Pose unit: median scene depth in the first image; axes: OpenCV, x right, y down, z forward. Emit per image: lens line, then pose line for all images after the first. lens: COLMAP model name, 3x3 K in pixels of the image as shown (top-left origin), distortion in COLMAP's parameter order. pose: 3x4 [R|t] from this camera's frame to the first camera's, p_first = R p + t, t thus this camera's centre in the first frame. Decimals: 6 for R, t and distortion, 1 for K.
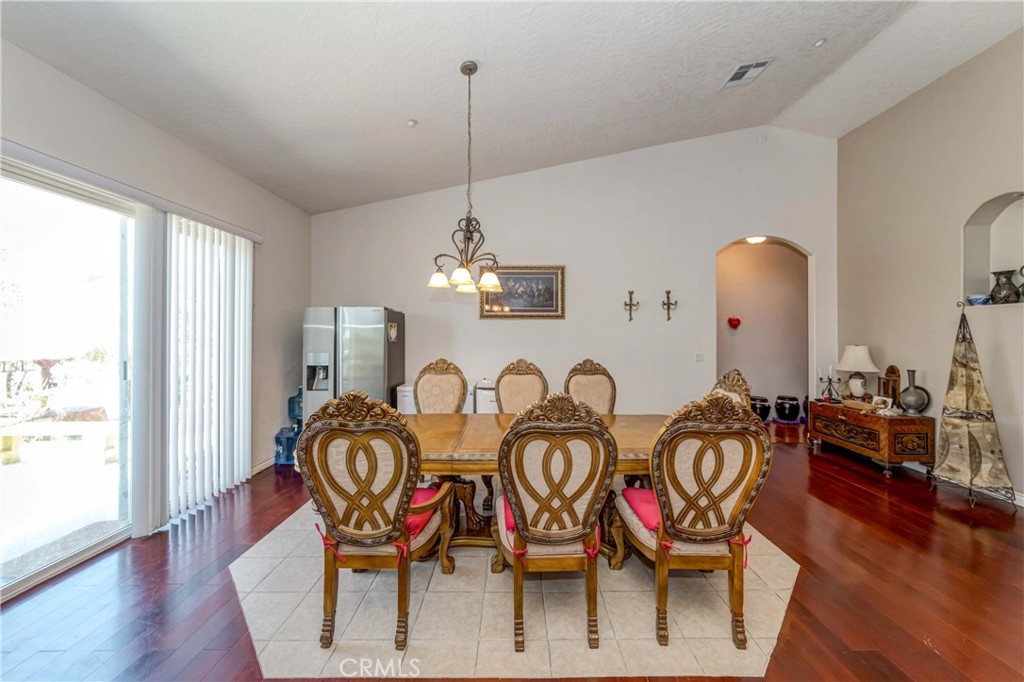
lens RADIAL K [[362.6, 0, 516.3], [0, 362.6, 332.5], [0, 0, 1]] dist [-0.000881, 0.000343]
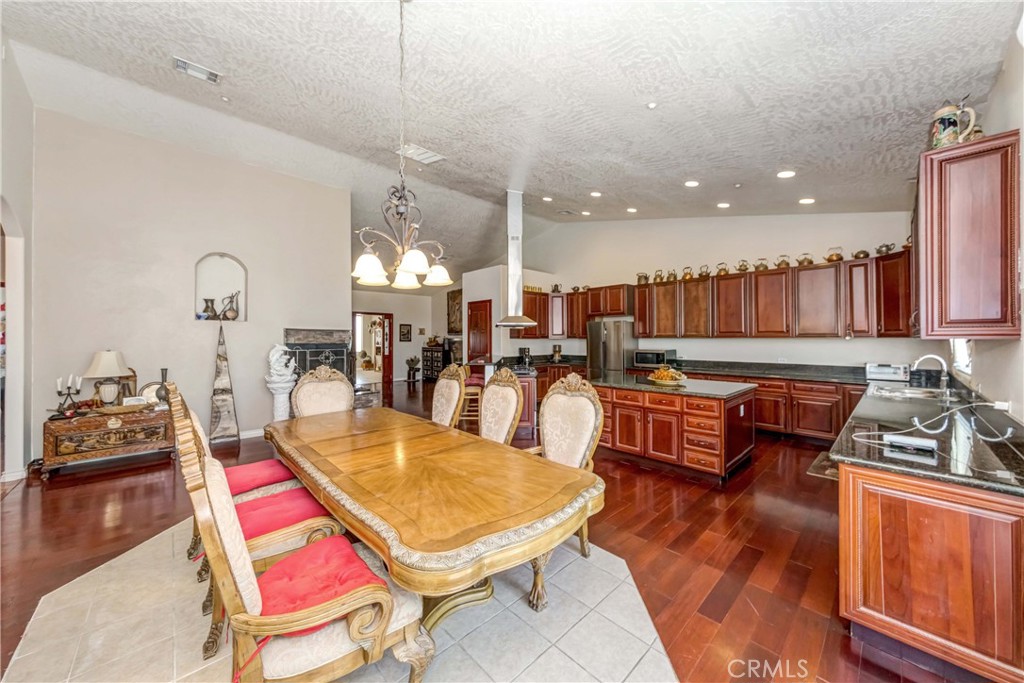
lens RADIAL K [[361.8, 0, 512.0], [0, 361.8, 341.5], [0, 0, 1]] dist [0.005653, 0.000268]
pose [[-0.681640, -0.006710, 0.731657, -0.726980], [-0.002290, 0.999973, 0.007037, -0.000213], [-0.731685, 0.003121, -0.681636, 1.159844]]
